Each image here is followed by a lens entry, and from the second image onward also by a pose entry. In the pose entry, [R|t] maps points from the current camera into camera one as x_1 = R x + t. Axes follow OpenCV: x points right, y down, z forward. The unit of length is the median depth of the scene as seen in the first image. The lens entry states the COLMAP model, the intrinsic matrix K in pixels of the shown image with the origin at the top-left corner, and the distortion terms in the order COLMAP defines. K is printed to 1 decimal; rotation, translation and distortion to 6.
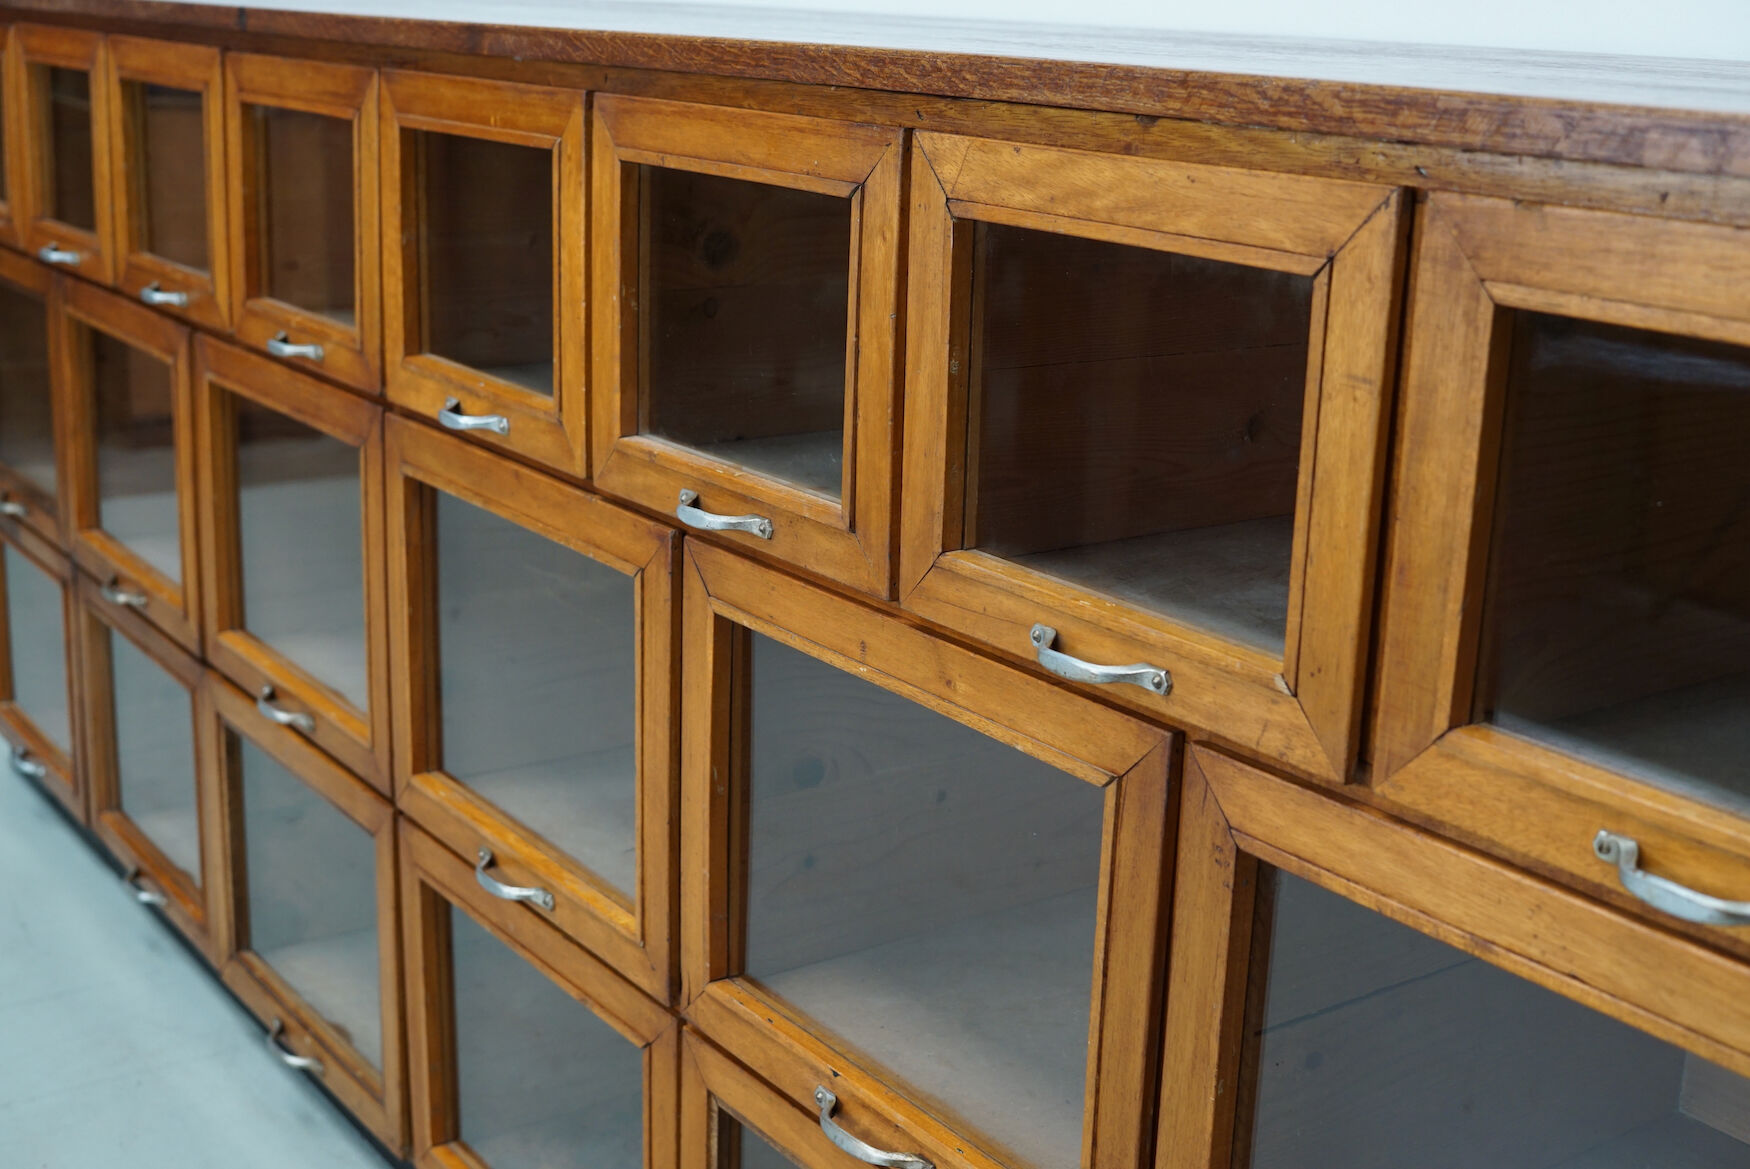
lens RADIAL K [[2261.7, 0, 862.7], [0, 2261.7, 588.4], [0, 0, 1]] dist [-0.149743, 0.324581]
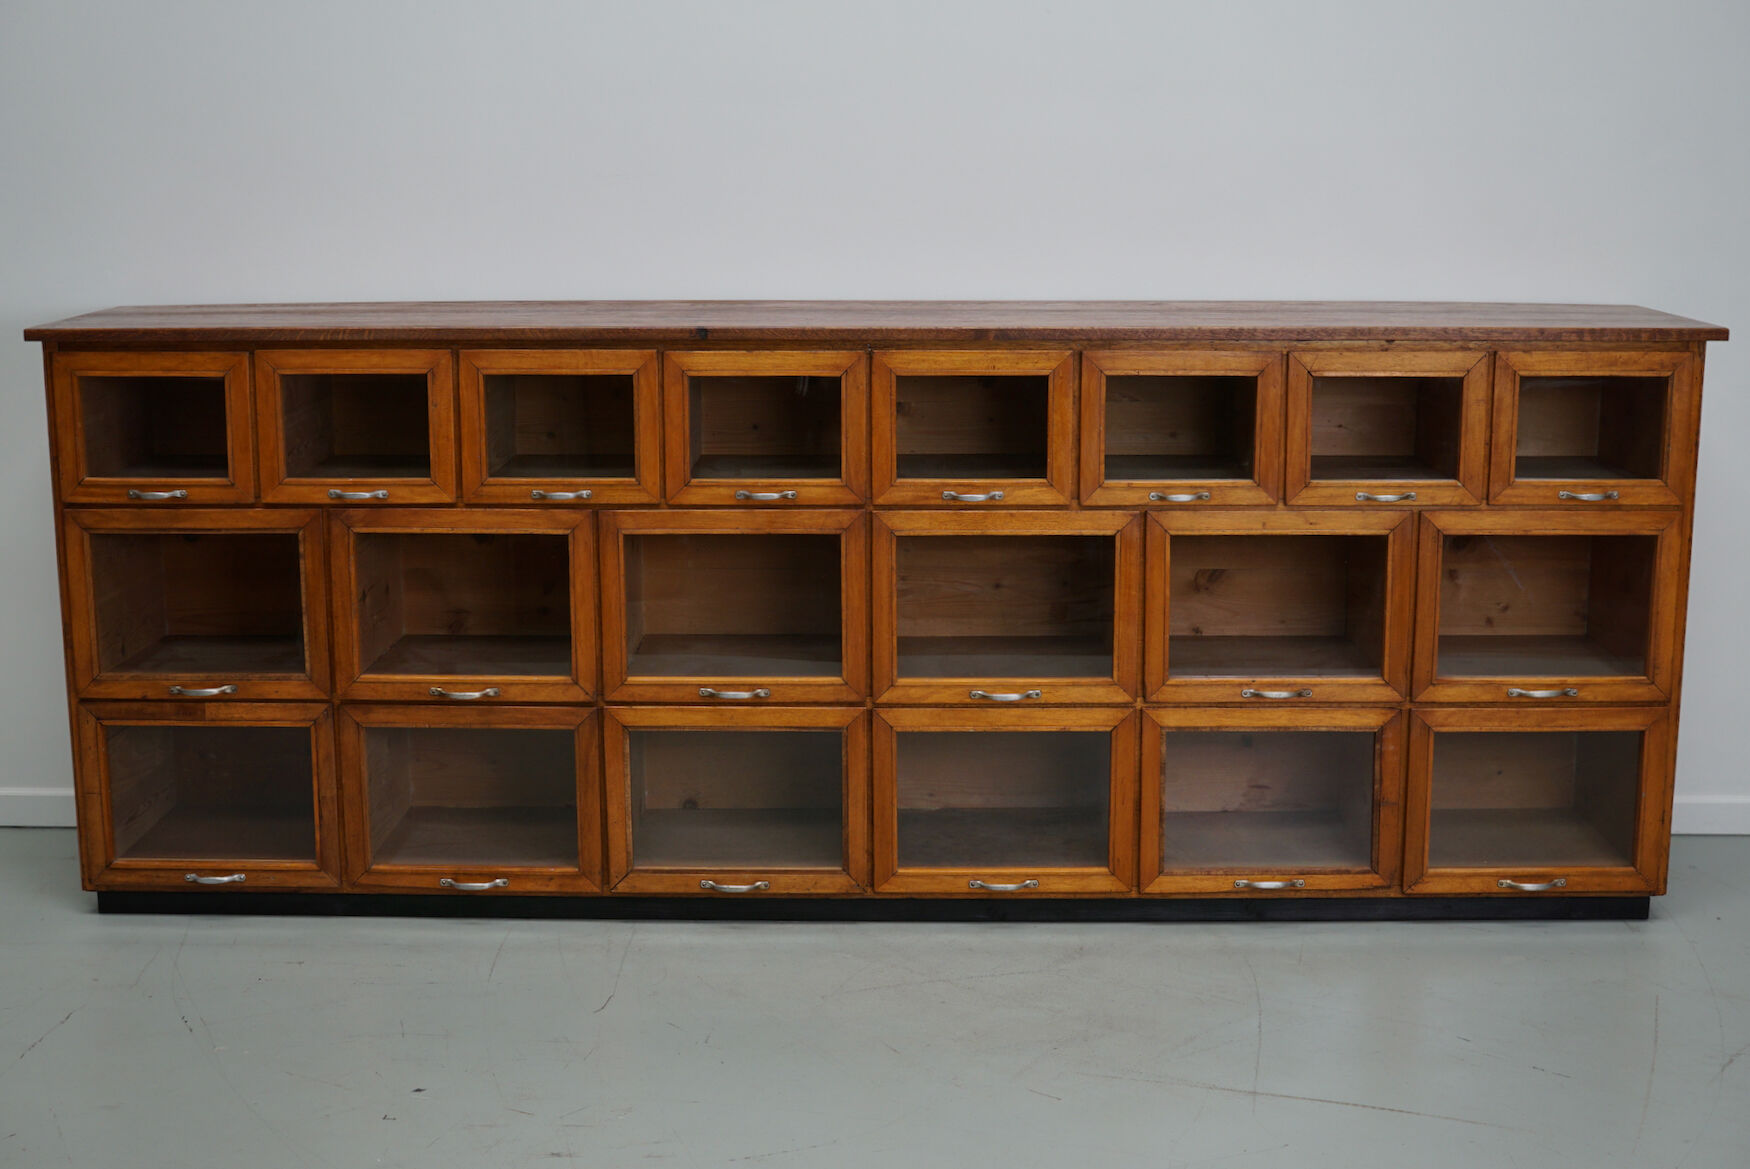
lens RADIAL K [[2320.4, 0, 884.8], [0, 2320.4, 617.2], [0, 0, 1]] dist [-0.160460, 0.346389]
pose [[0.594669, -0.193966, 0.780222, -2.655350], [0.231192, 0.970727, 0.065117, -0.165743], [-0.770012, 0.141658, 0.622104, -0.485938]]
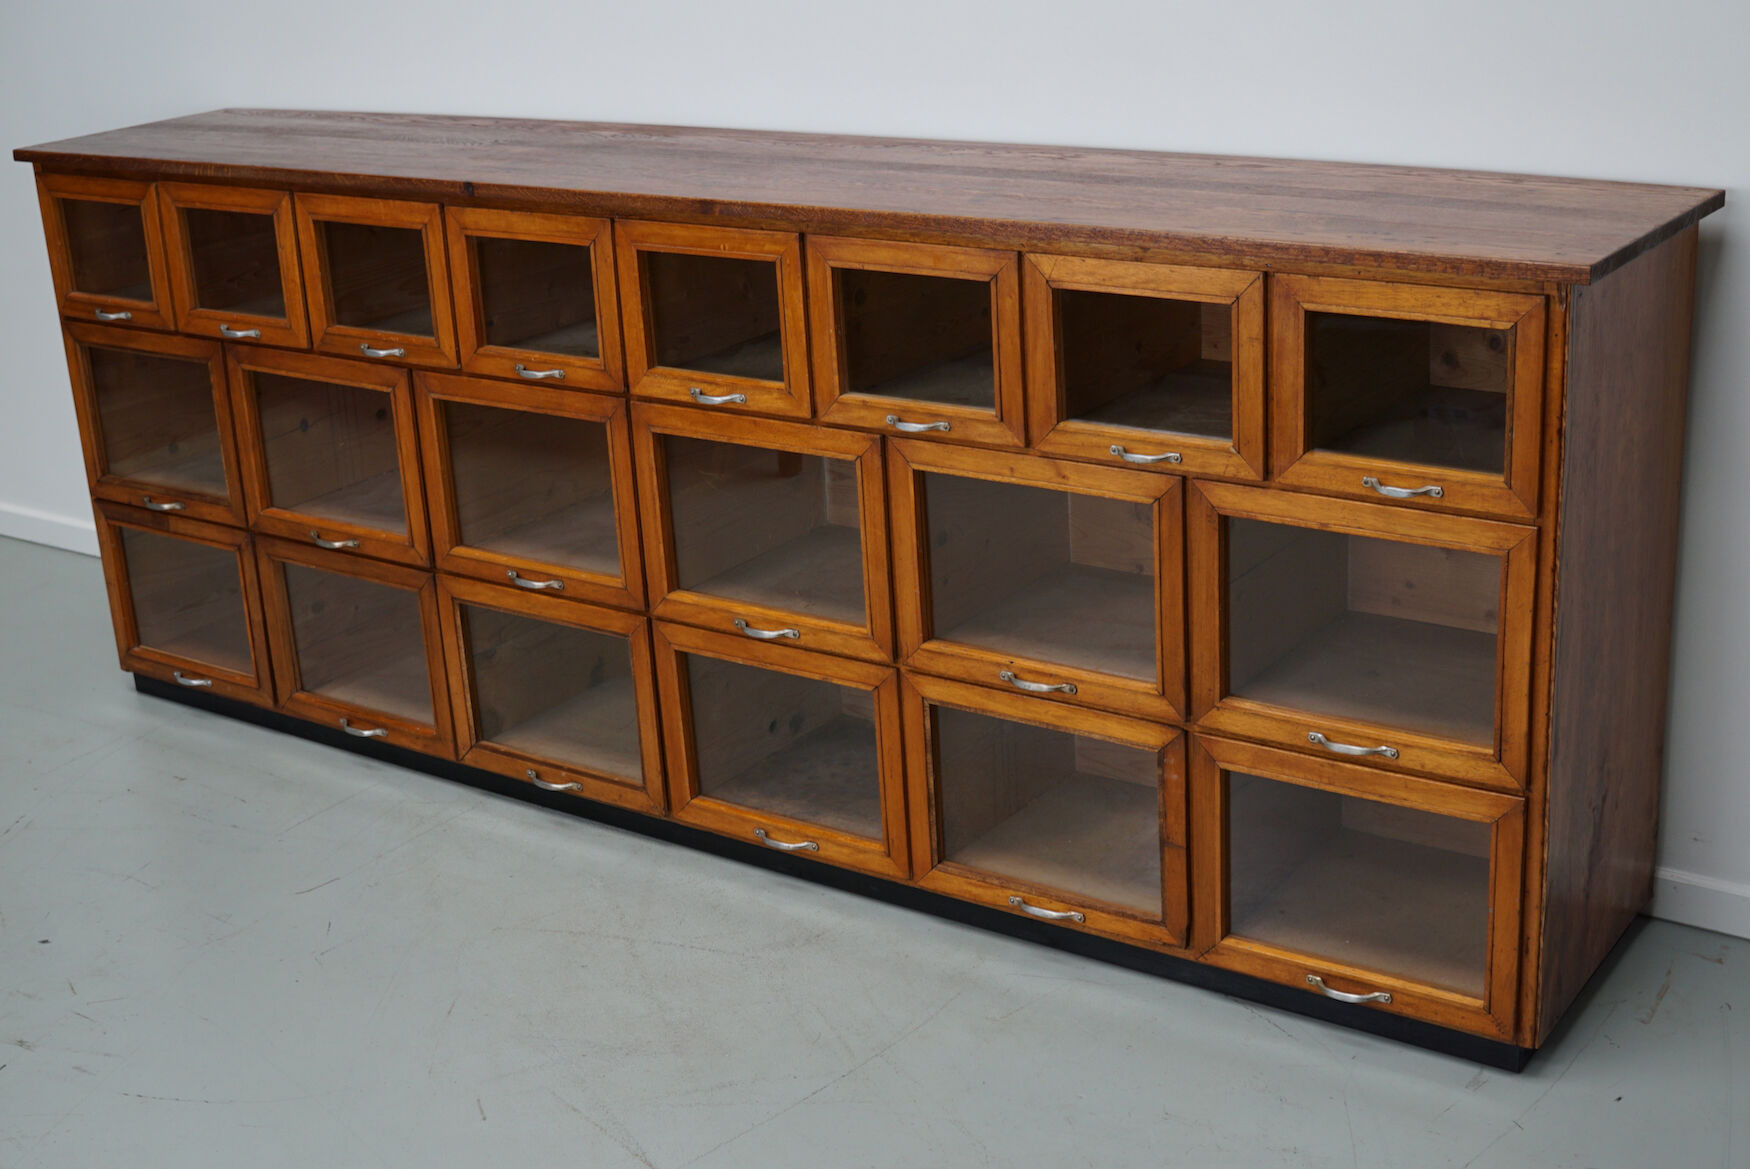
lens RADIAL K [[2320.4, 0, 884.8], [0, 2320.4, 617.2], [0, 0, 1]] dist [-0.160460, 0.346389]
pose [[0.940448, -0.191157, 0.281100, -0.803734], [0.167268, 0.980100, 0.106887, -0.099886], [-0.295938, -0.053503, 0.953708, -1.211288]]
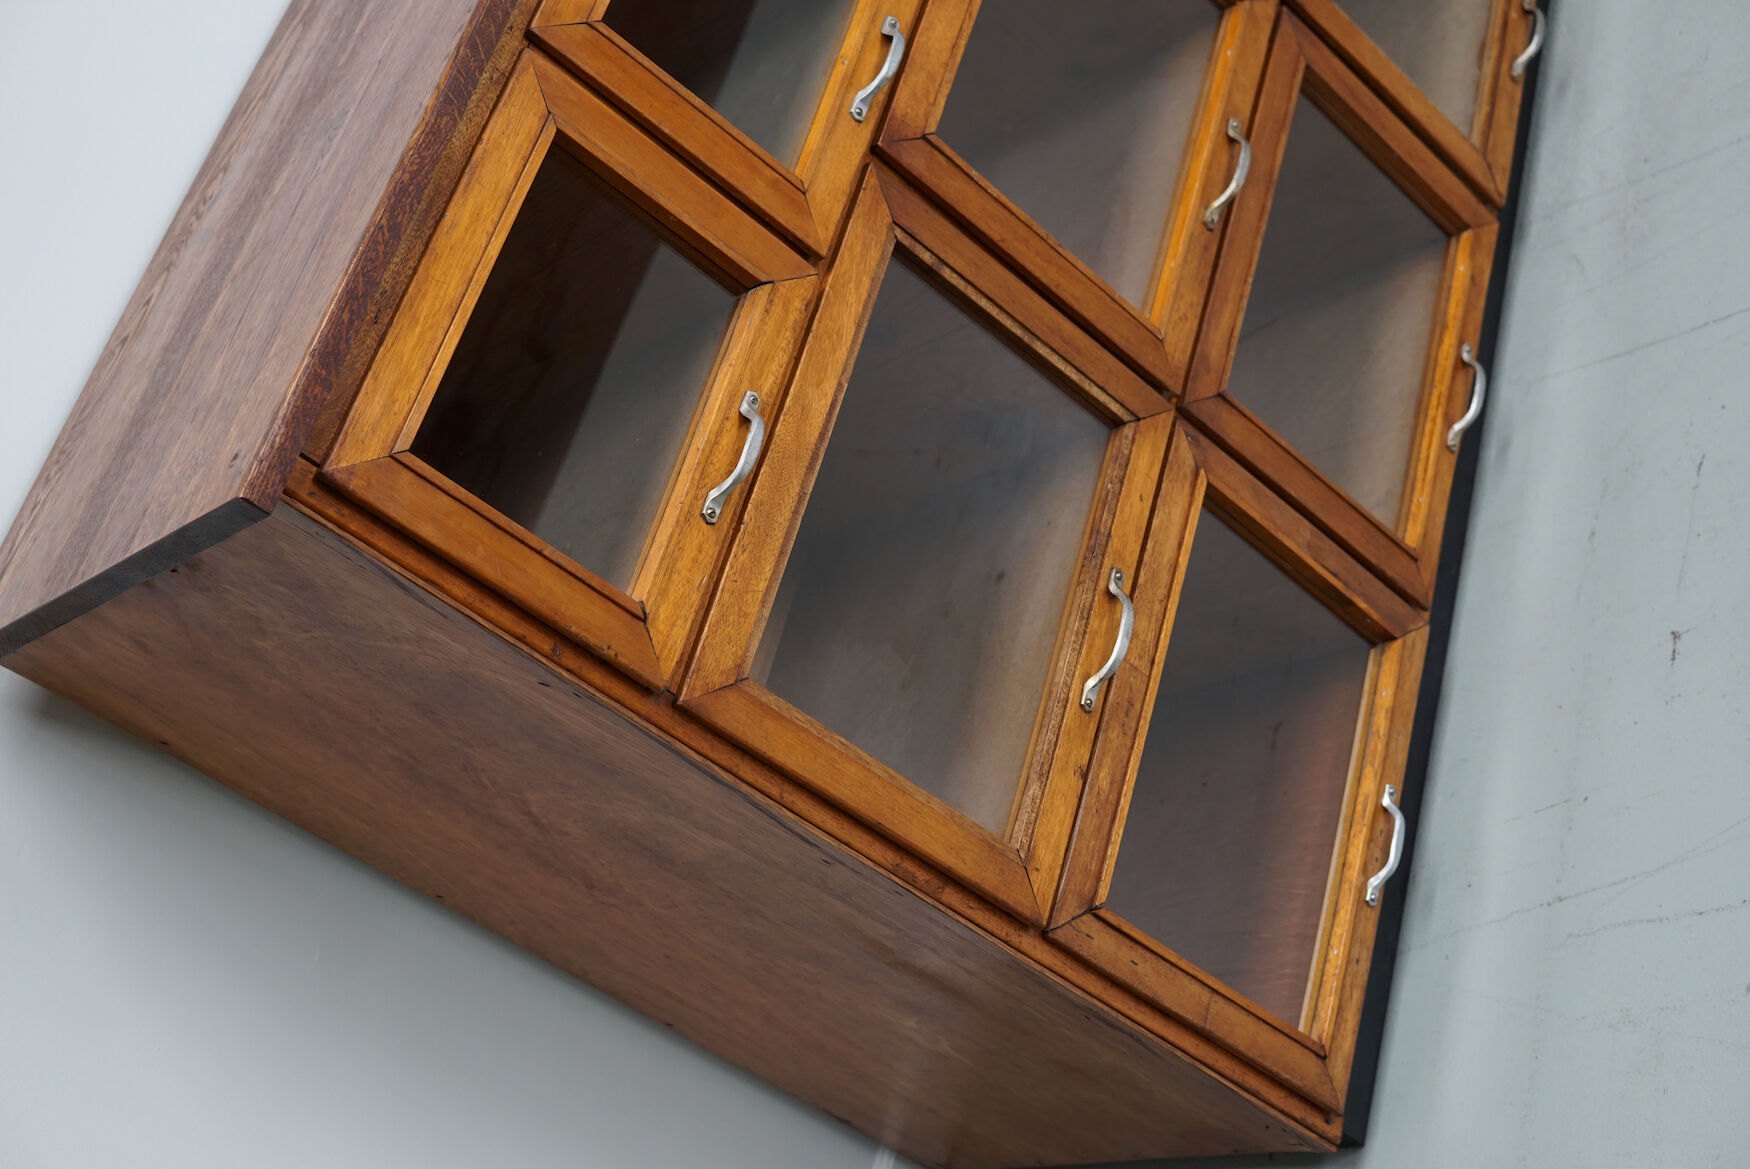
lens RADIAL K [[2261.7, 0, 862.7], [0, 2261.7, 588.4], [0, 0, 1]] dist [-0.149743, 0.324581]
pose [[-0.393398, -0.321969, 0.861147, -1.863158], [0.836544, 0.263173, 0.480555, -0.821266], [-0.381354, 0.909437, 0.165810, 1.954143]]
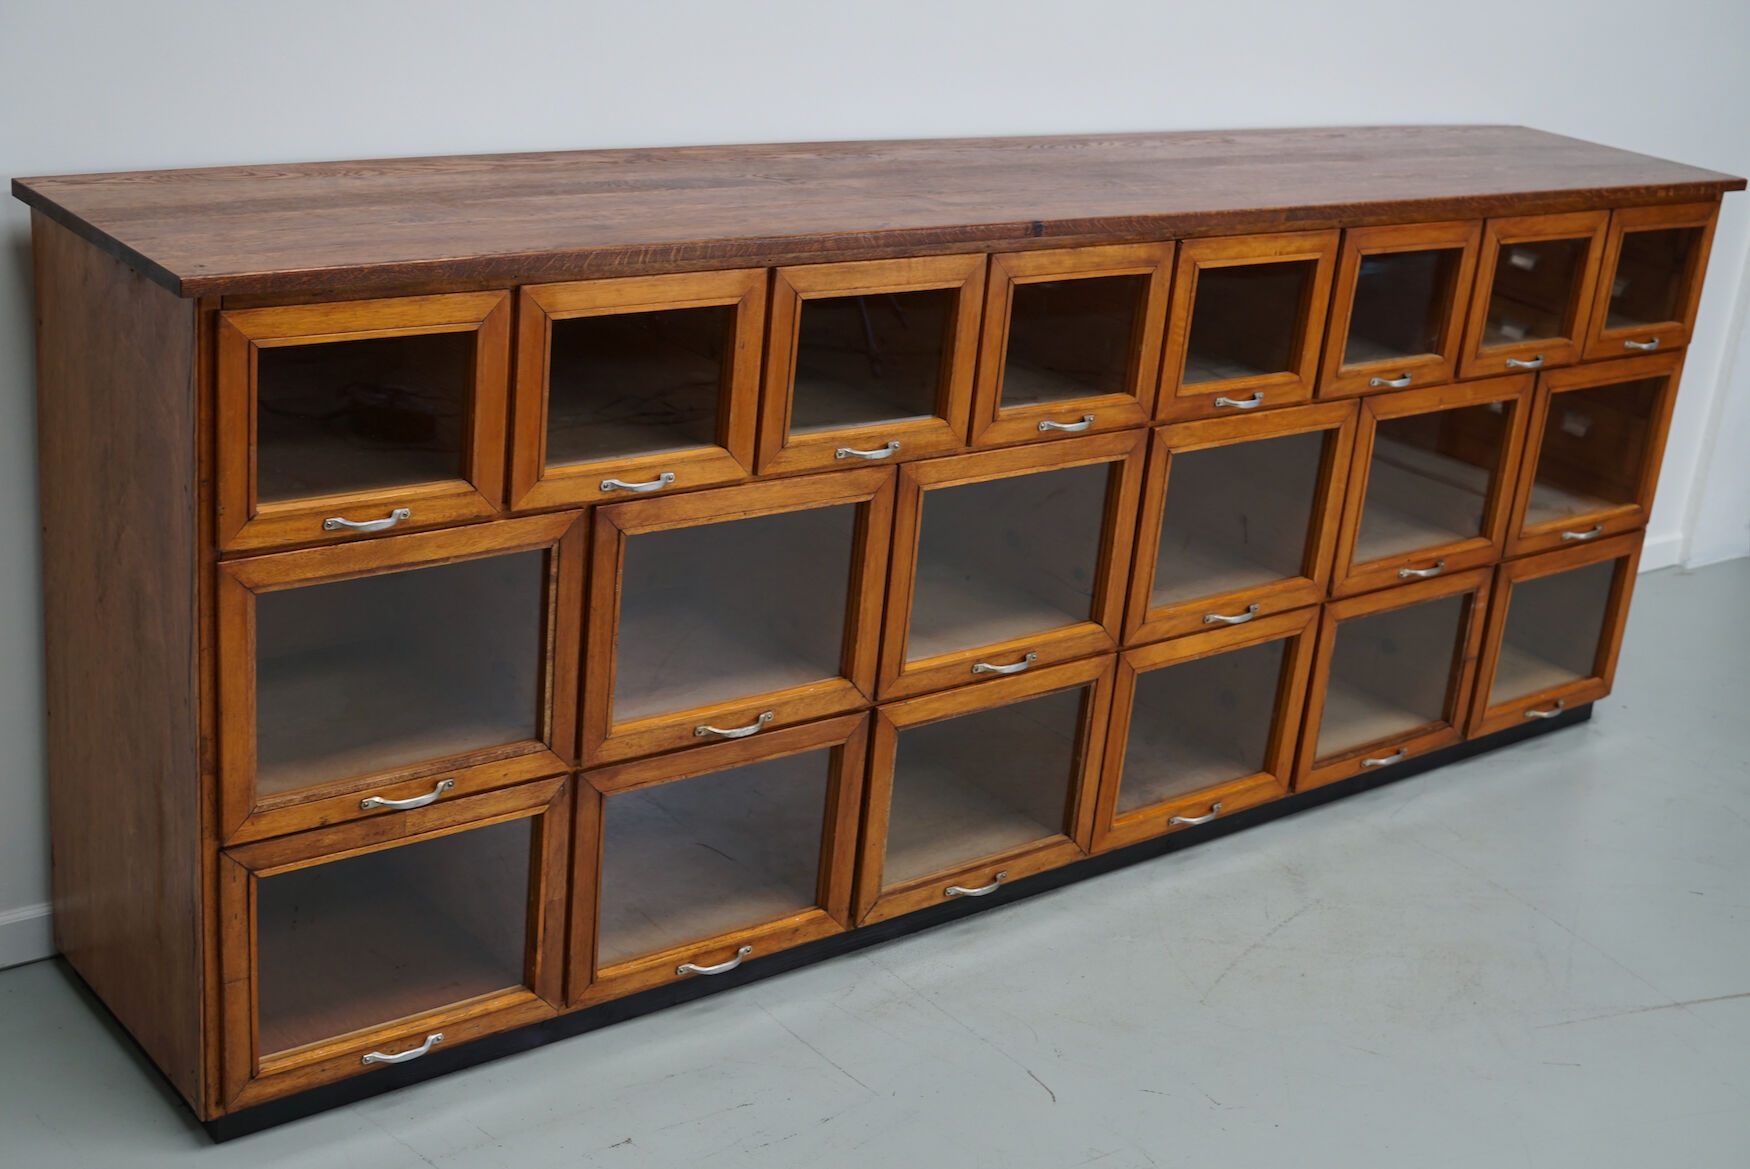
lens RADIAL K [[2320.4, 0, 884.8], [0, 2320.4, 617.2], [0, 0, 1]] dist [-0.160460, 0.346389]
pose [[-0.058772, -0.391010, 0.918508, -2.665410], [0.164270, 0.903768, 0.395246, -0.964516], [-0.984663, 0.174112, 0.011115, 1.673574]]
